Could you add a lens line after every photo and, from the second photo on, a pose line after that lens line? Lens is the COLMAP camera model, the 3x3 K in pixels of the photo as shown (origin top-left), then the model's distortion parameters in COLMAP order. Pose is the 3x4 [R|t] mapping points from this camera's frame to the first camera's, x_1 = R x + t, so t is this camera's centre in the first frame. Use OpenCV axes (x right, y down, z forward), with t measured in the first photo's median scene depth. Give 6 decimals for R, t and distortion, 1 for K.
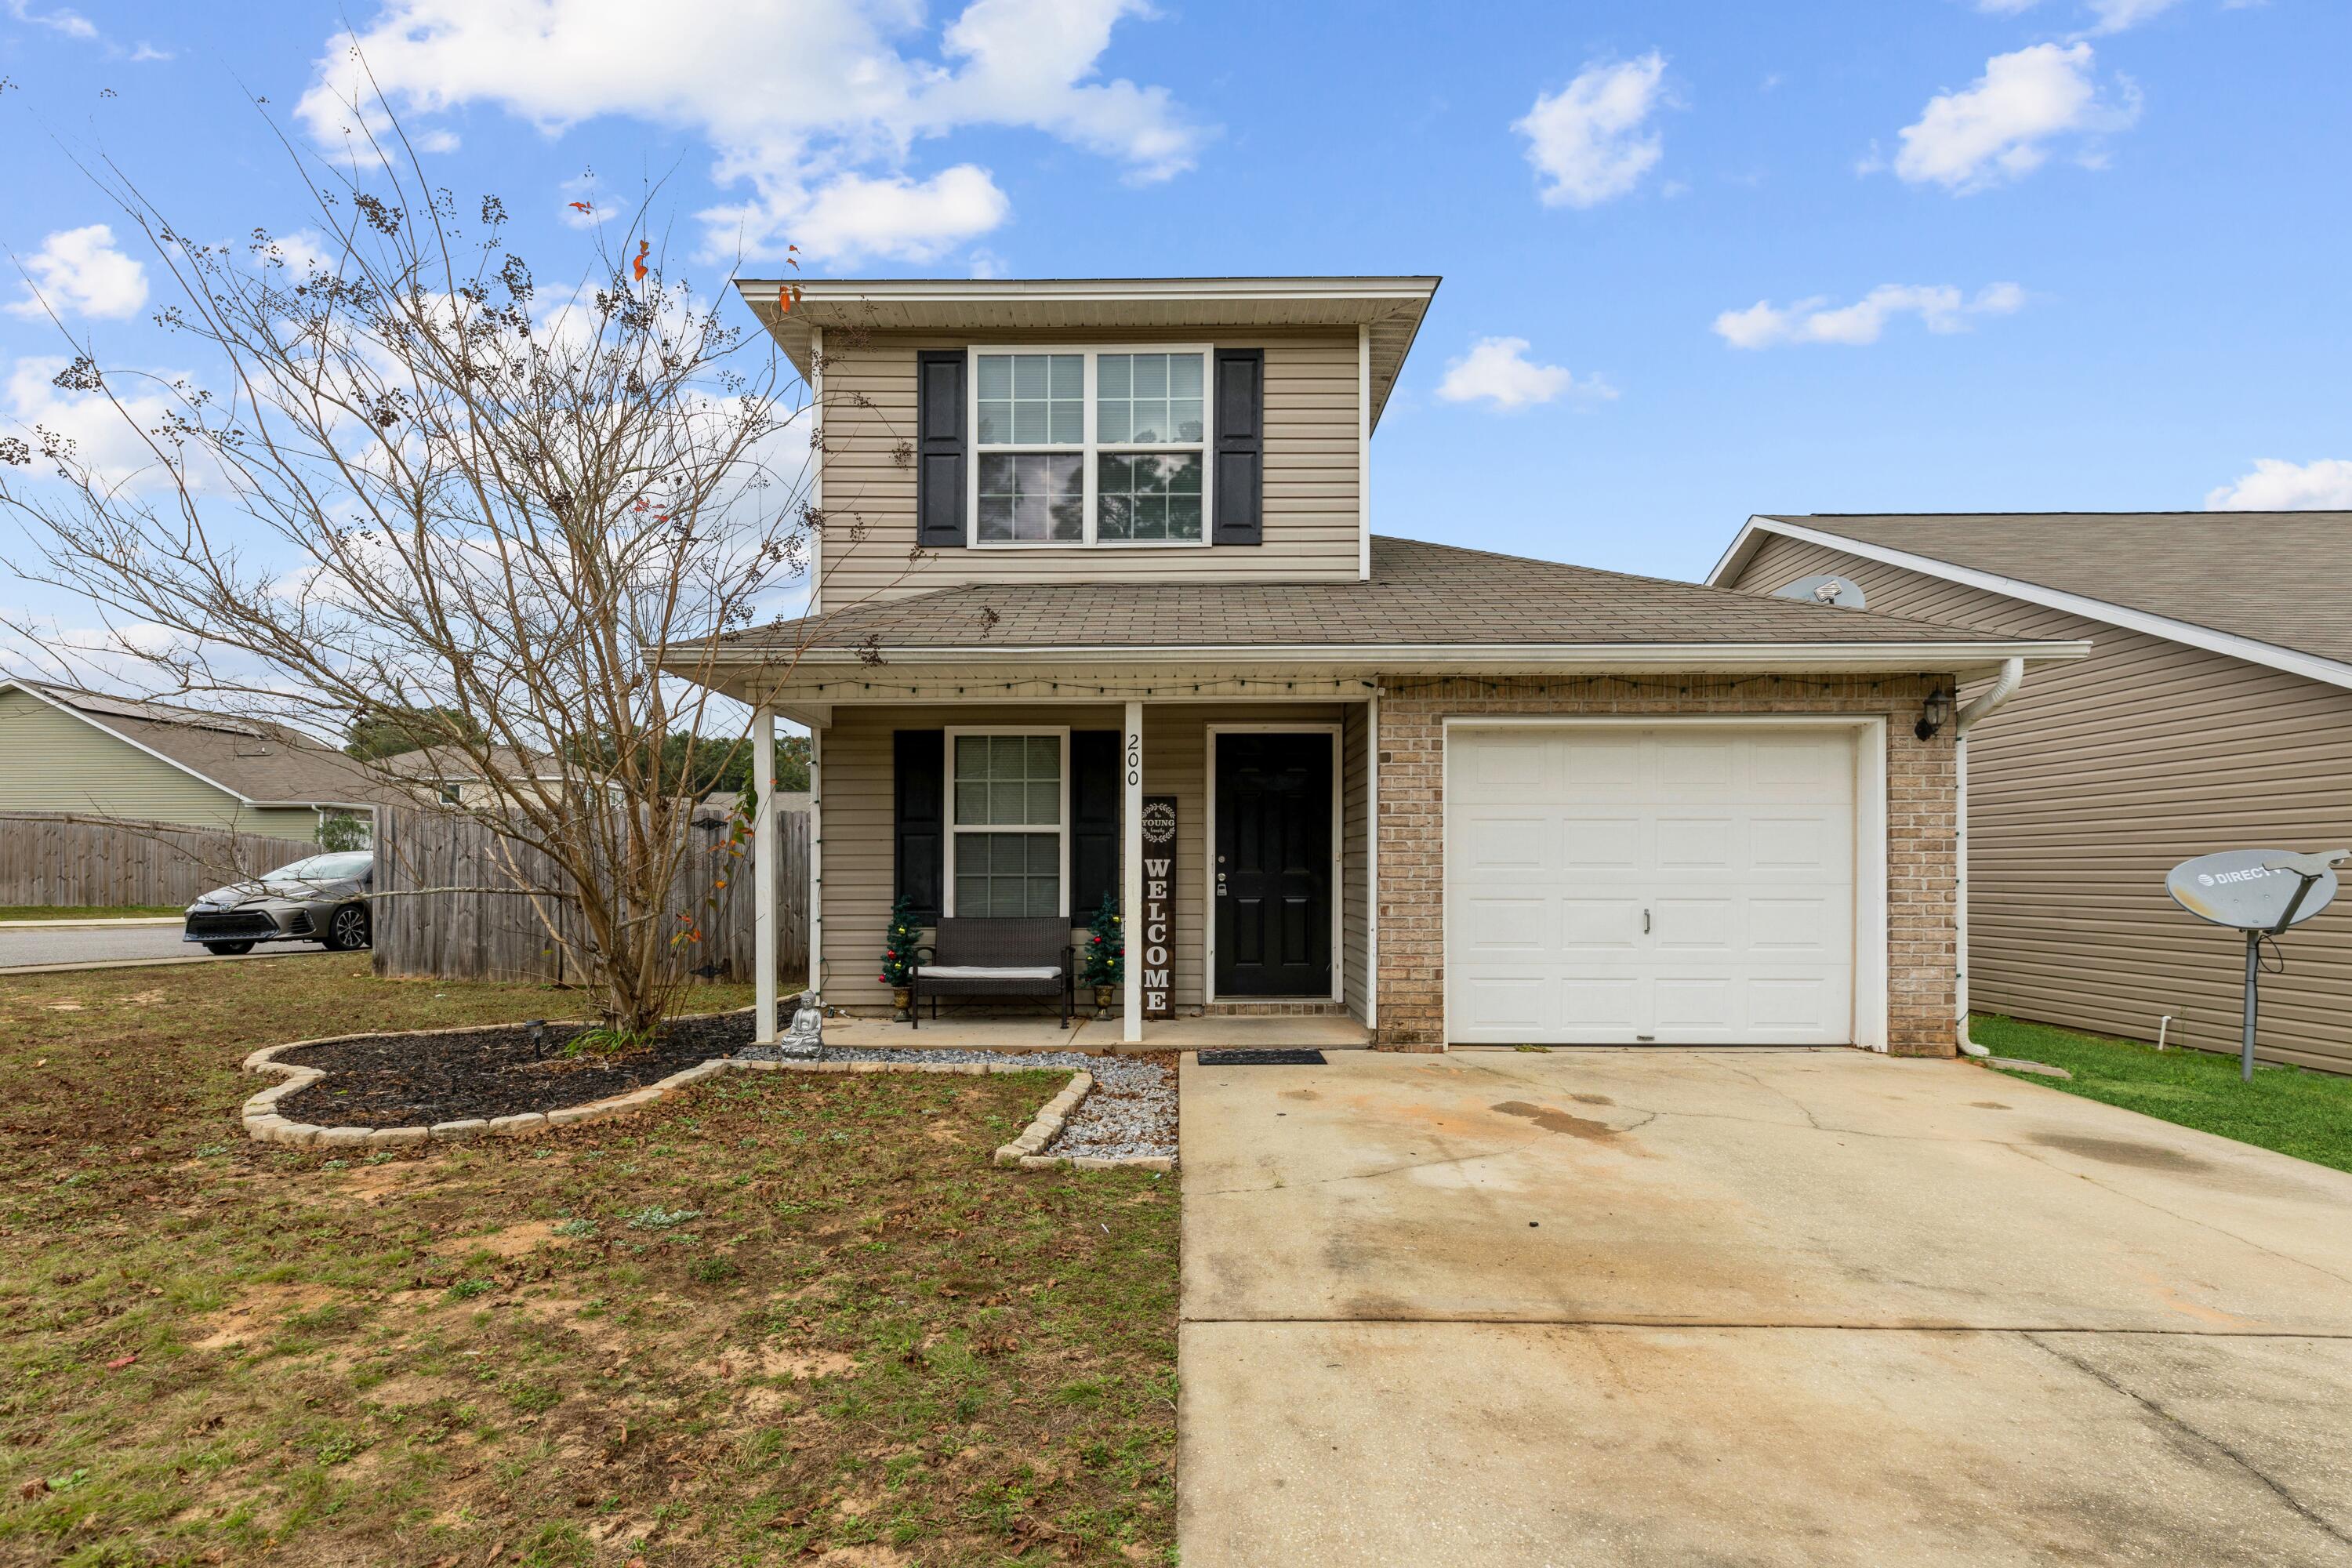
lens RADIAL K [[1147.1, 0, 1179.7], [0, 1147.1, 842.4], [0, 0, 1]] dist [0.000155, 0.001190]
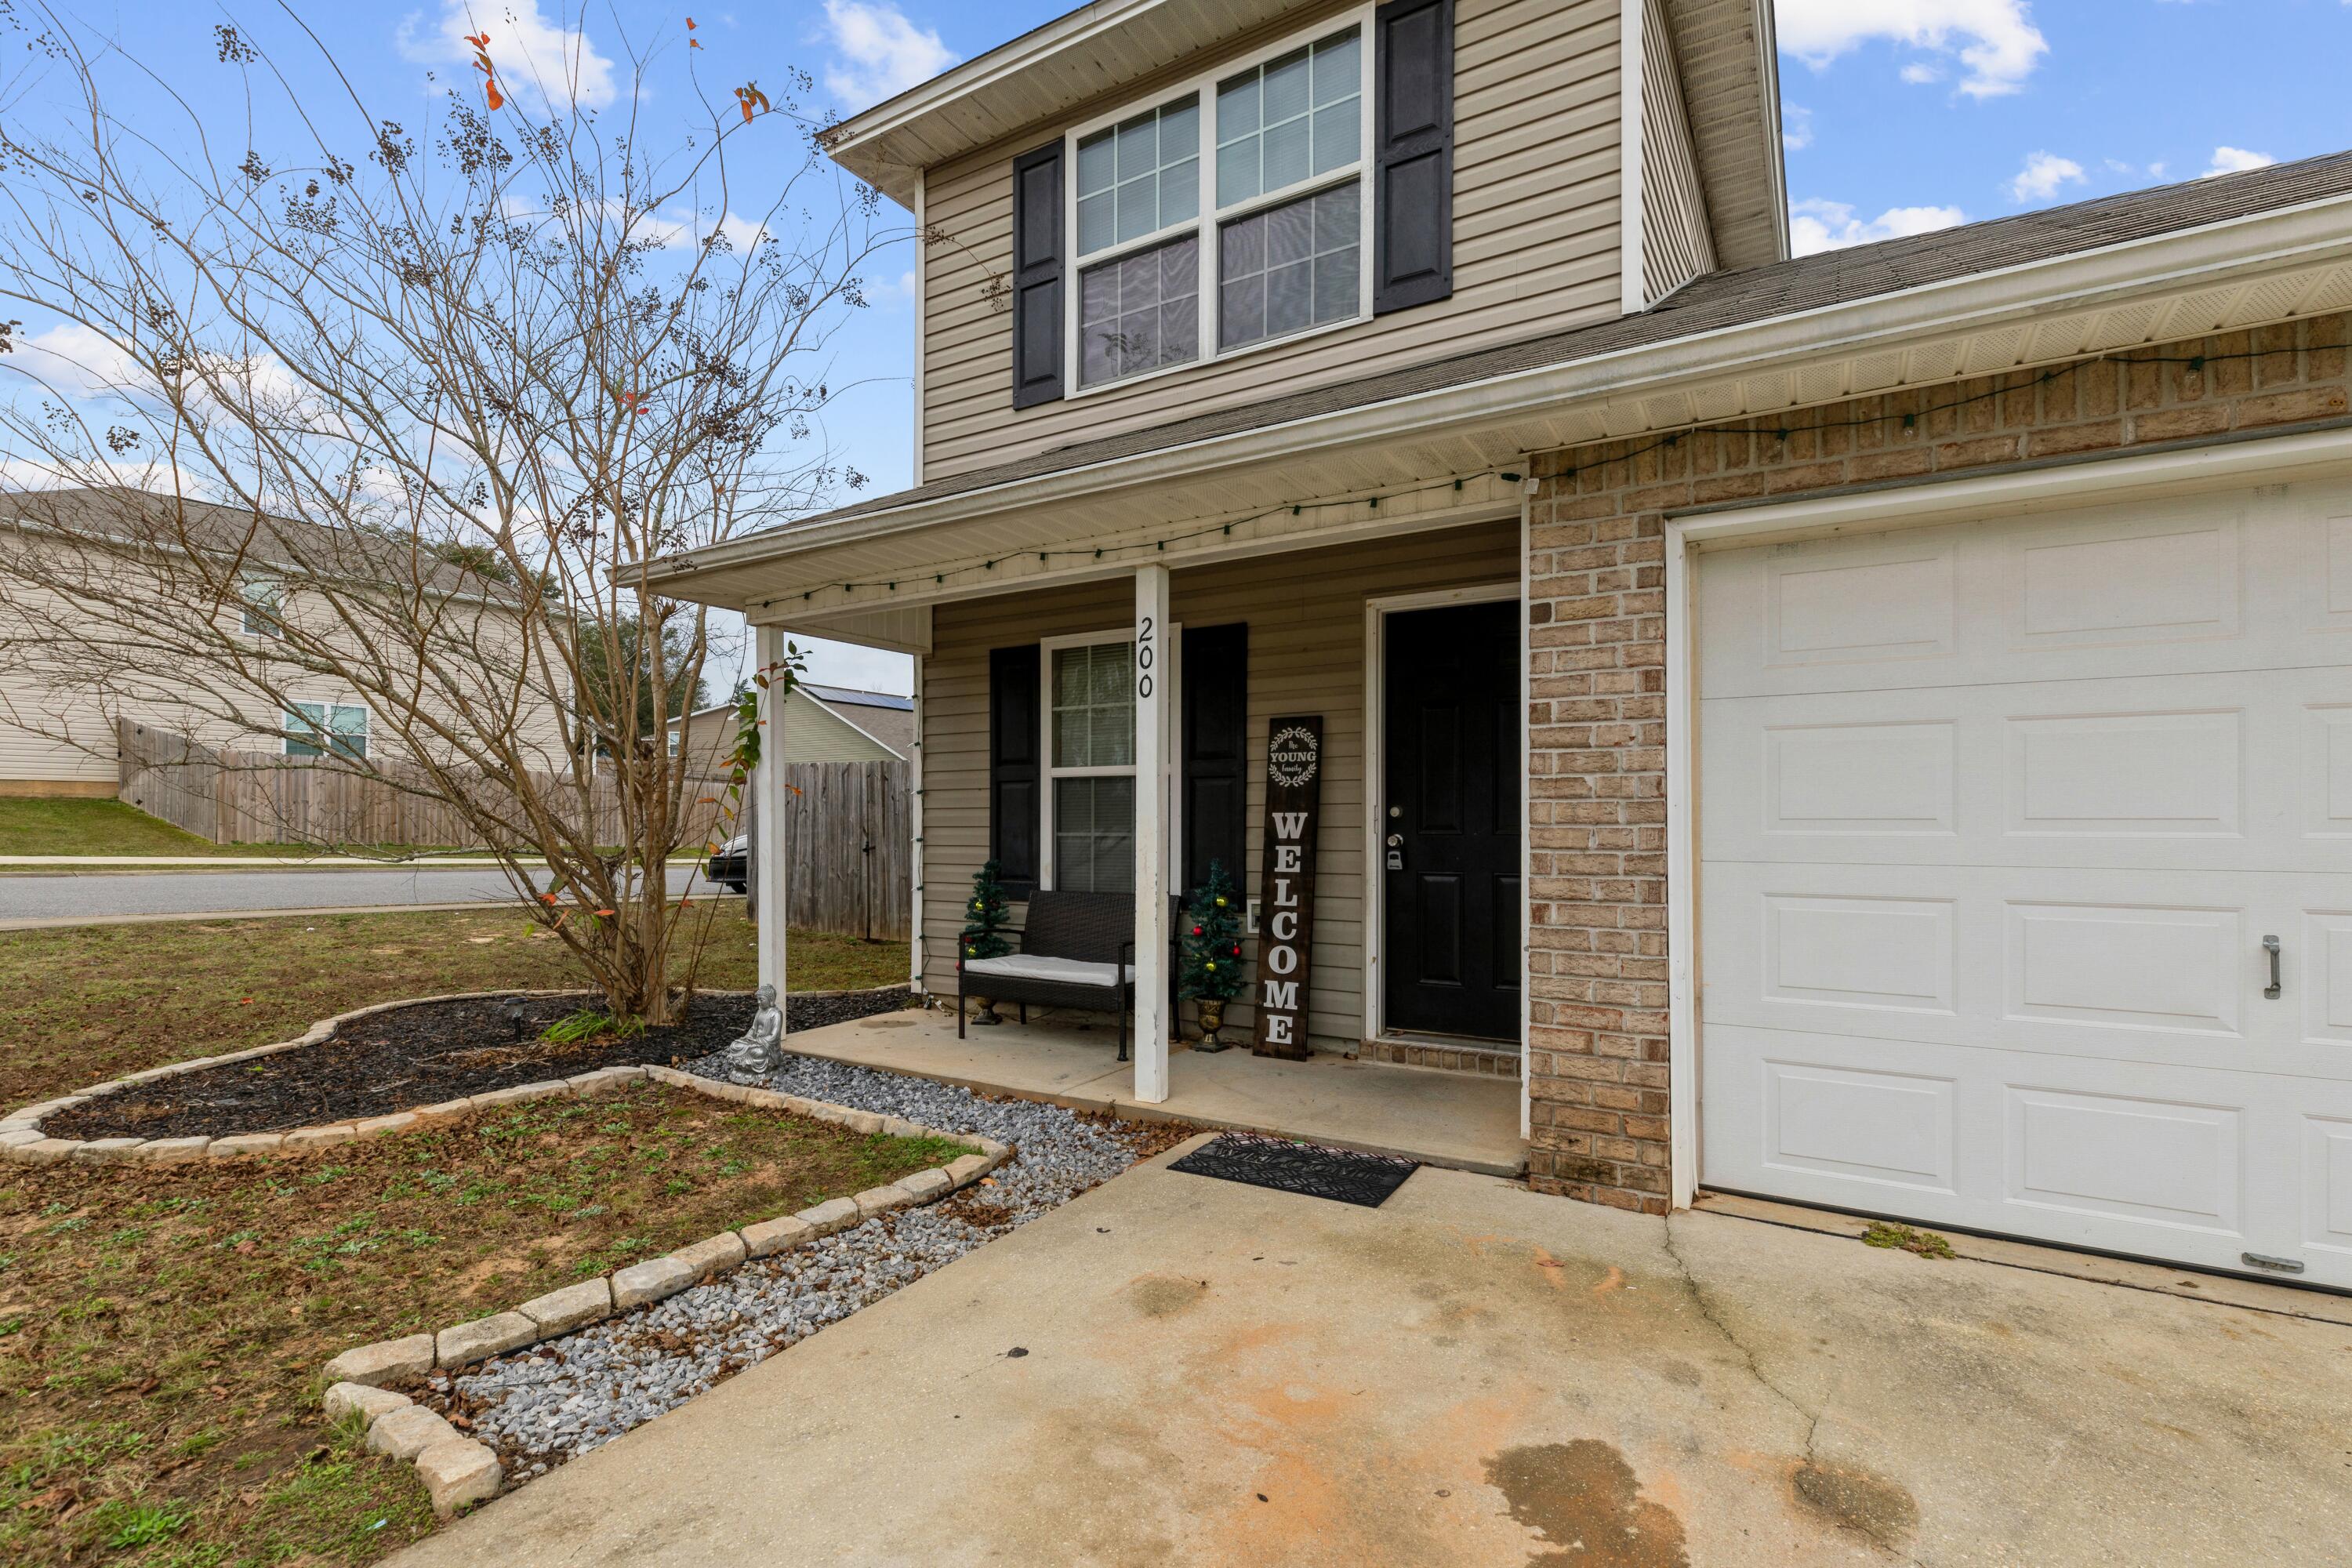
lens RADIAL K [[1131.2, 0, 1116.5], [0, 1131.2, 794.7], [0, 0, 1]] dist [0.001347, -0.000380]
pose [[0.848043, -0.013007, -0.529768, 0.239881], [0.015070, 0.999886, -0.000426, 0.003434], [0.529714, -0.007623, 0.848142, 0.397904]]
